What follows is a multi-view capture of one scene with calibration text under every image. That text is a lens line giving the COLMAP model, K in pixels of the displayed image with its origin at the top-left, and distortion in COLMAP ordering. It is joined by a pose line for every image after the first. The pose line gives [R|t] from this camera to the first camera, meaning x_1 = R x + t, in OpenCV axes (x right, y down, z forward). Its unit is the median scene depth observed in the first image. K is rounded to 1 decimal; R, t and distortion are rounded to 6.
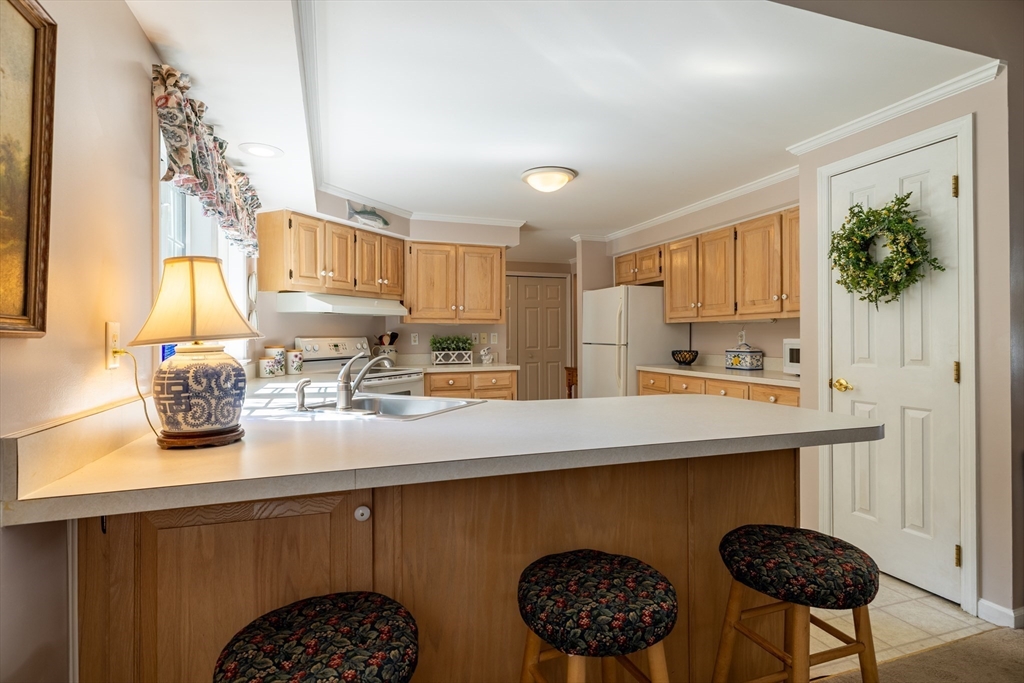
lens RADIAL K [[526.6, 0, 512.6], [0, 526.6, 338.6], [0, 0, 1]] dist [-0.002548, 0.000167]
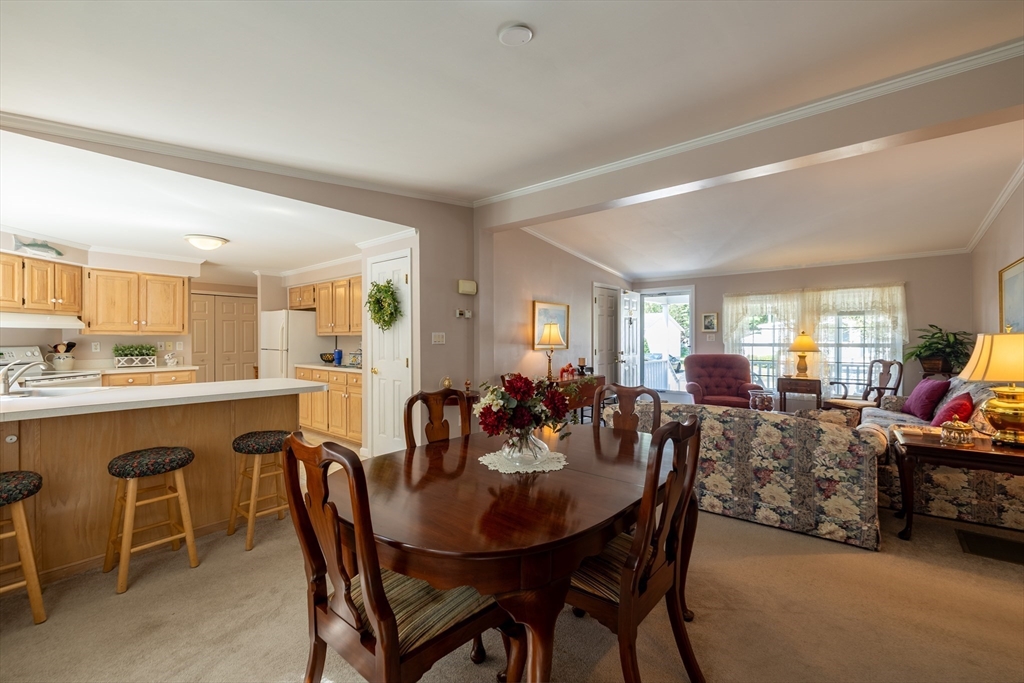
lens RADIAL K [[431.2, 0, 510.1], [0, 431.2, 342.2], [0, 0, 1]] dist [-0.001052, 0.000127]
pose [[0.859139, -0.001750, 0.511740, 0.138195], [0.000880, 0.999998, 0.001941, -0.012638], [-0.511742, -0.001217, 0.859138, -0.377263]]
